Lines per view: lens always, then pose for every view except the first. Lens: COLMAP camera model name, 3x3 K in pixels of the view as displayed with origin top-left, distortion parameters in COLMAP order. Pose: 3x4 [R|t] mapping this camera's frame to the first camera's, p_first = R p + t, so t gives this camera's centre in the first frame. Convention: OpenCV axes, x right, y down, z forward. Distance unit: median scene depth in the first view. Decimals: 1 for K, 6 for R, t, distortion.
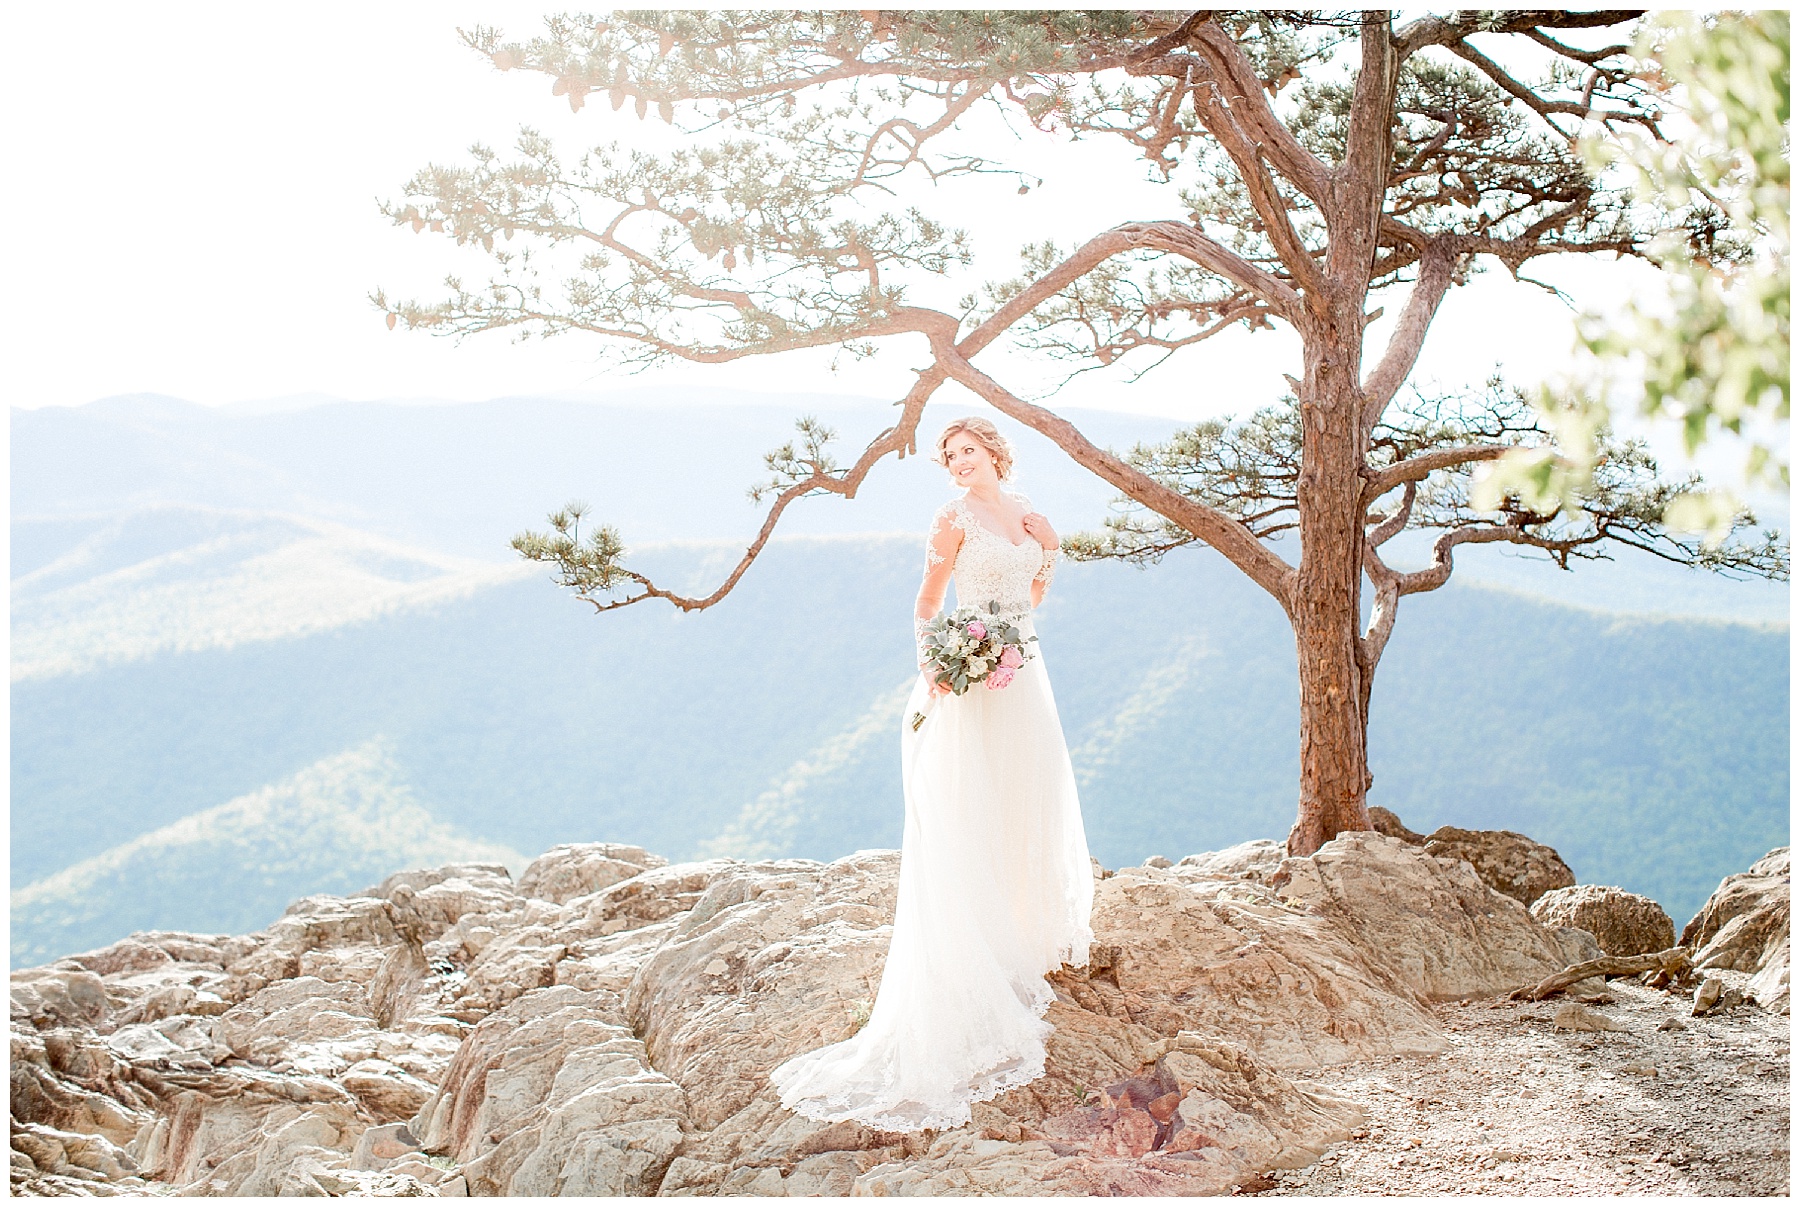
lens RADIAL K [[2620.1, 0, 907.1], [0, 2620.1, 607.0], [0, 0, 1]] dist [-0.120225, 0.000000]
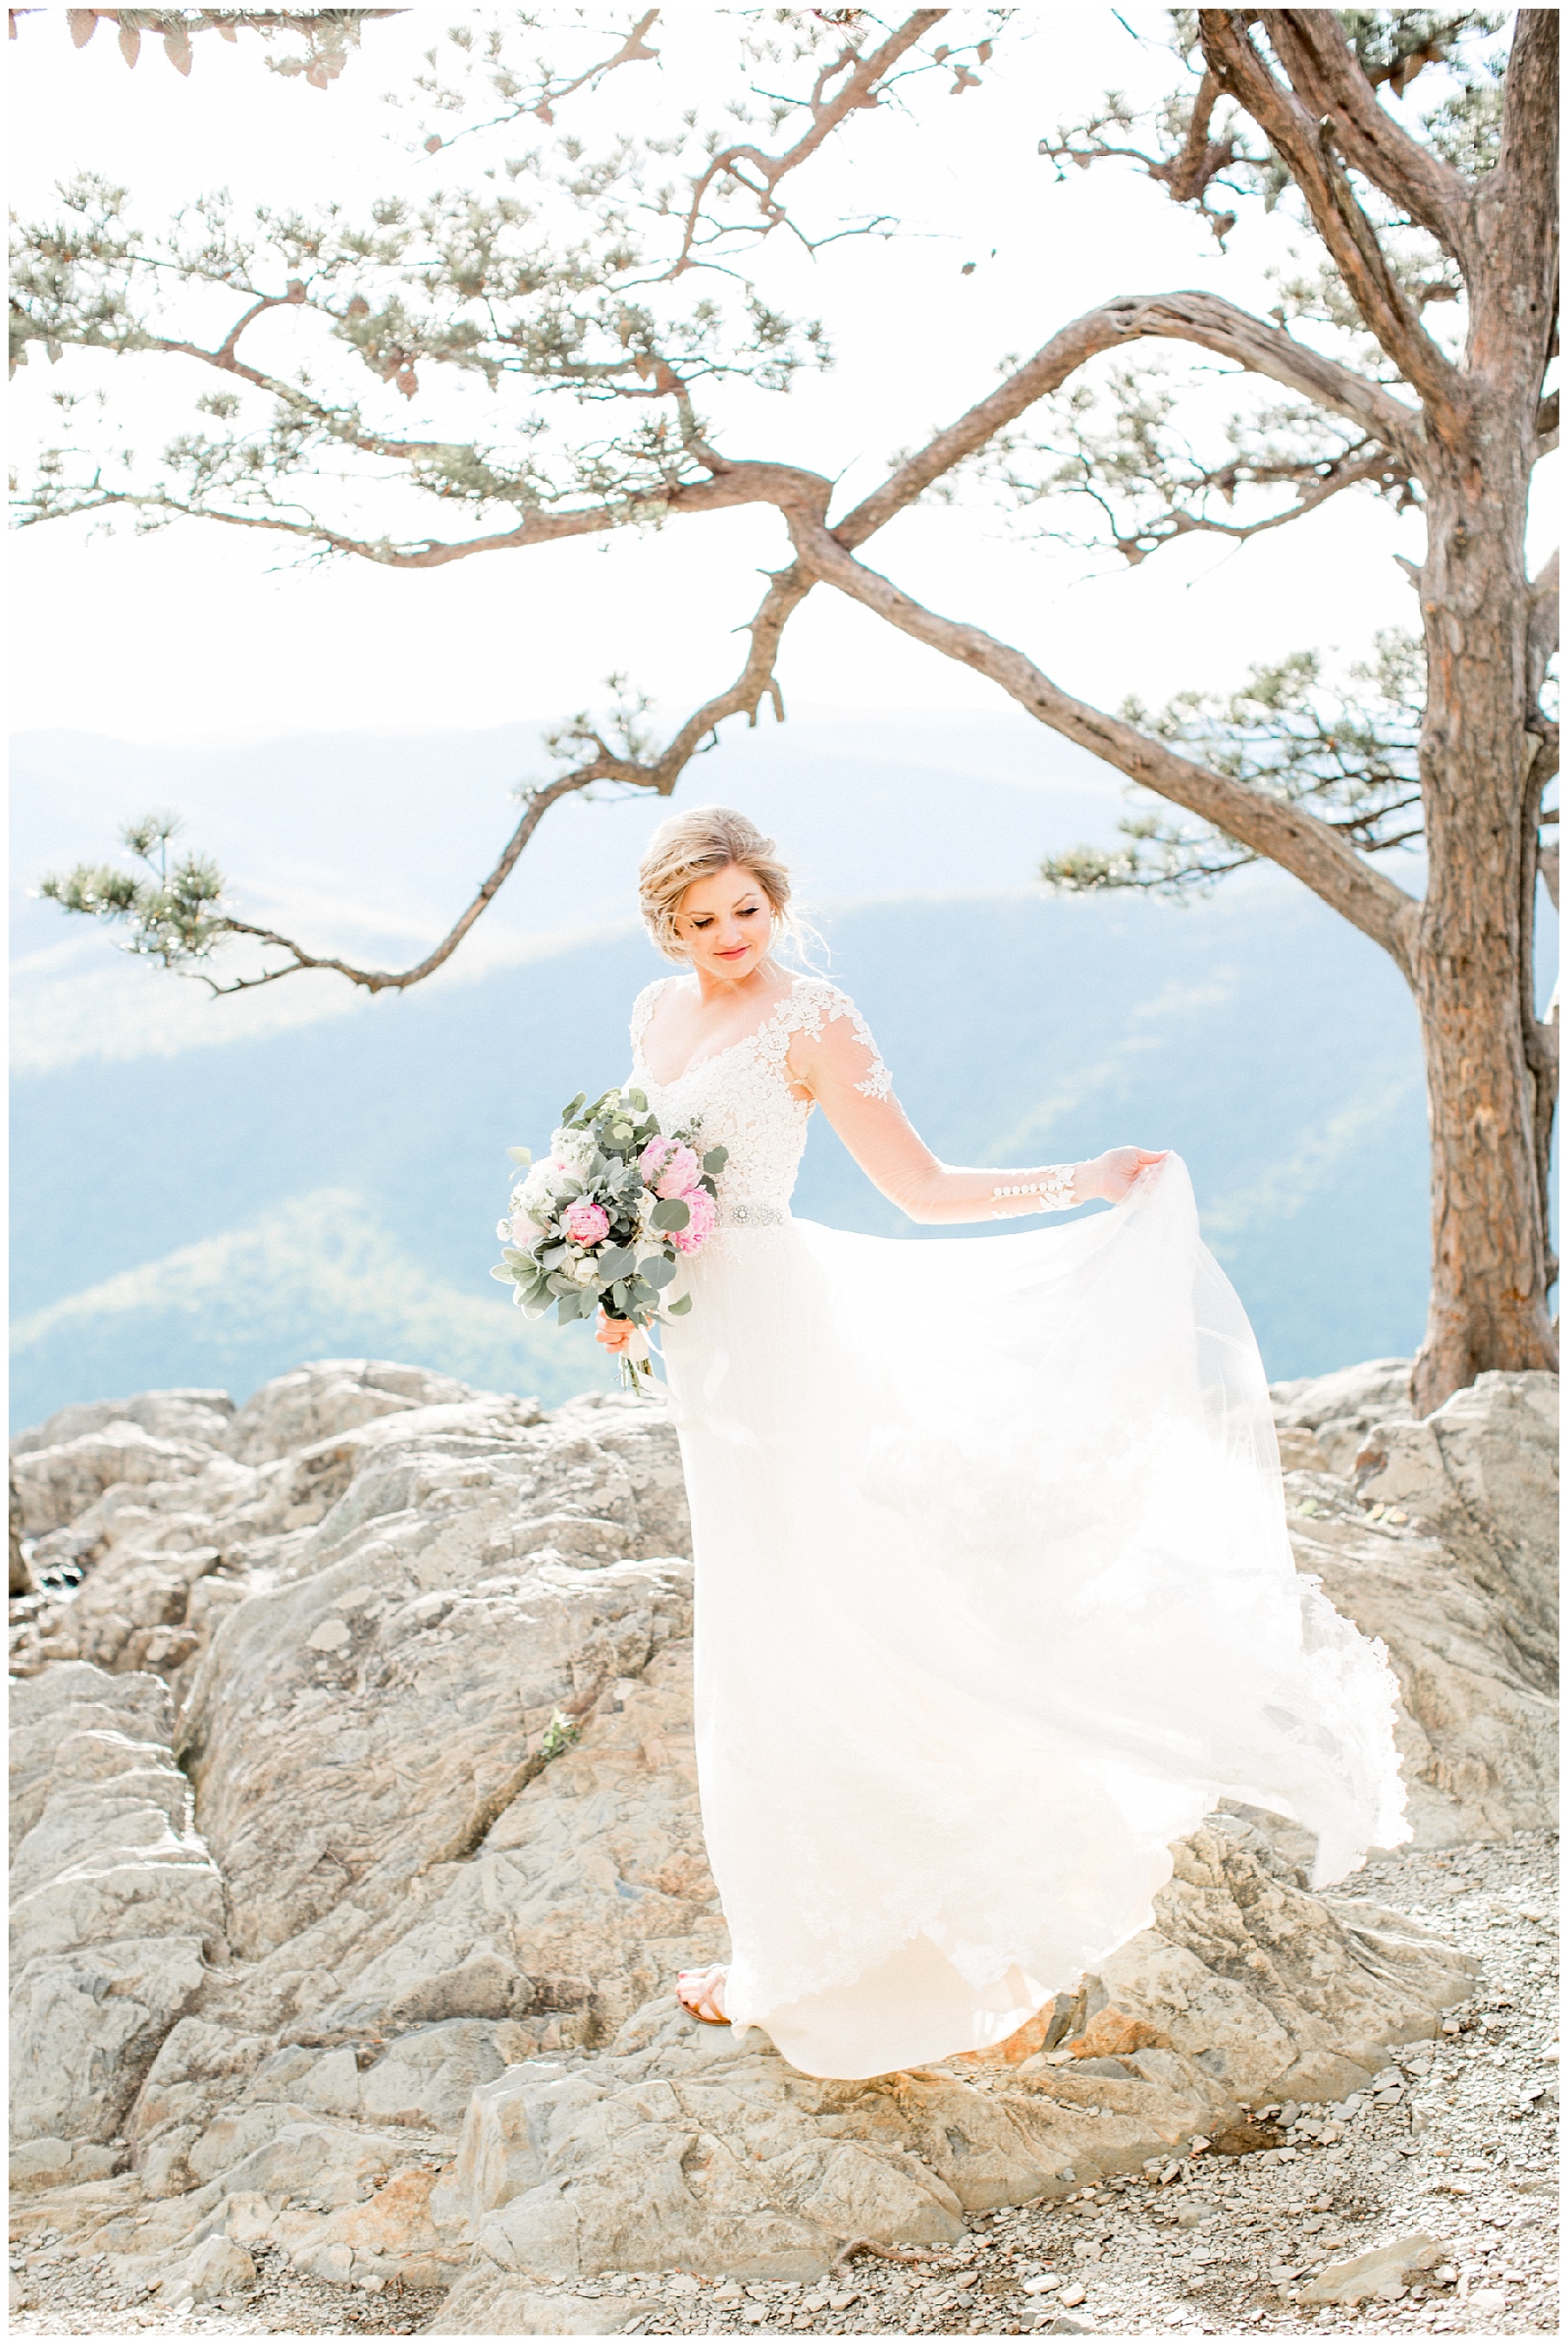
lens RADIAL K [[3411.5, 0, 771.4], [0, 3411.5, 1222.8], [0, 0, 1]] dist [-0.120225, 0.000000]
pose [[0.996441, -0.012093, -0.083421, 0.069459], [0.017772, 0.997549, 0.067674, 0.002979], [0.082398, -0.068916, 0.994214, 0.252347]]
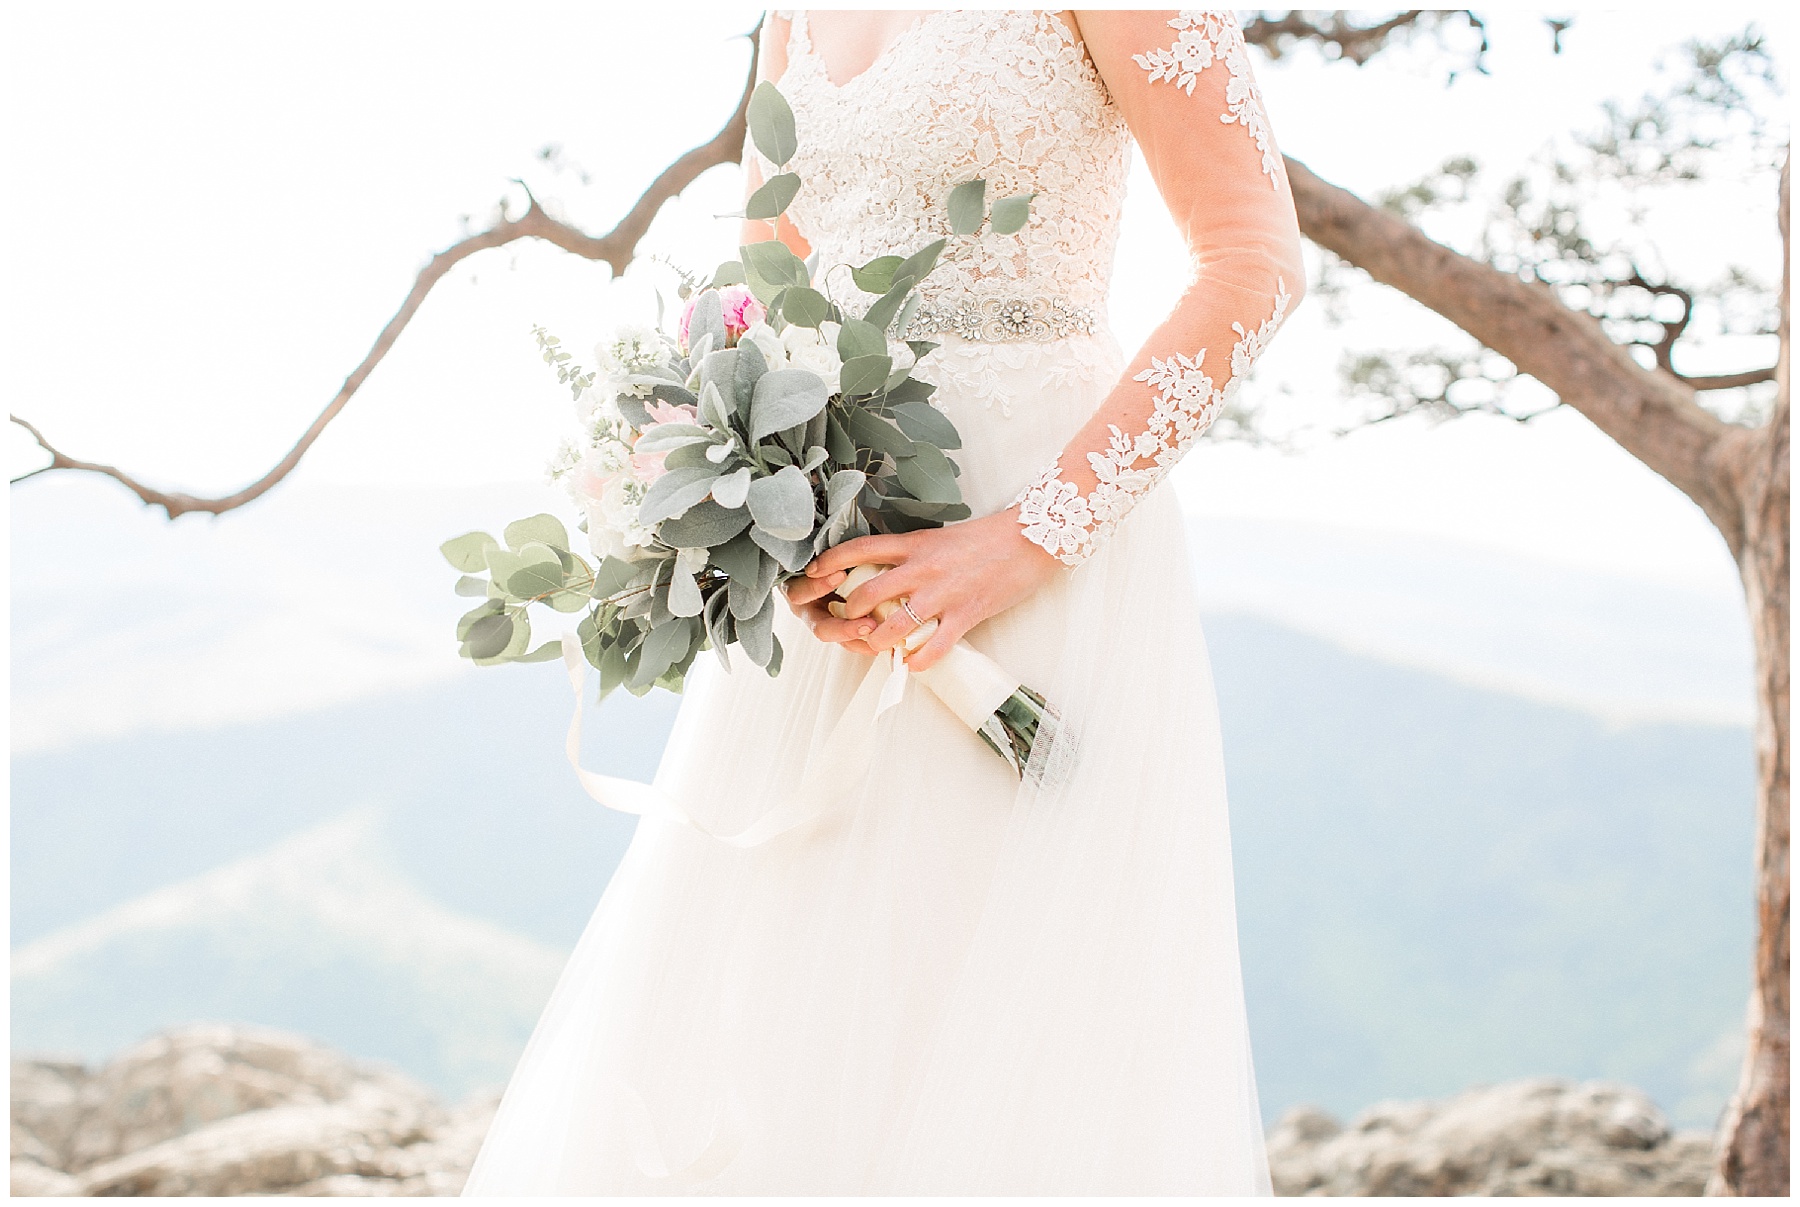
lens RADIAL K [[2620.1, 0, 897.8], [0, 2620.1, 613.1], [0, 0, 1]] dist [-0.120225, 0.000000]
pose [[0.999904, 0.013758, -0.001726, 0.025746], [-0.013805, 0.999434, -0.030693, 0.026109], [0.001302, 0.030714, 0.999527, 0.628753]]
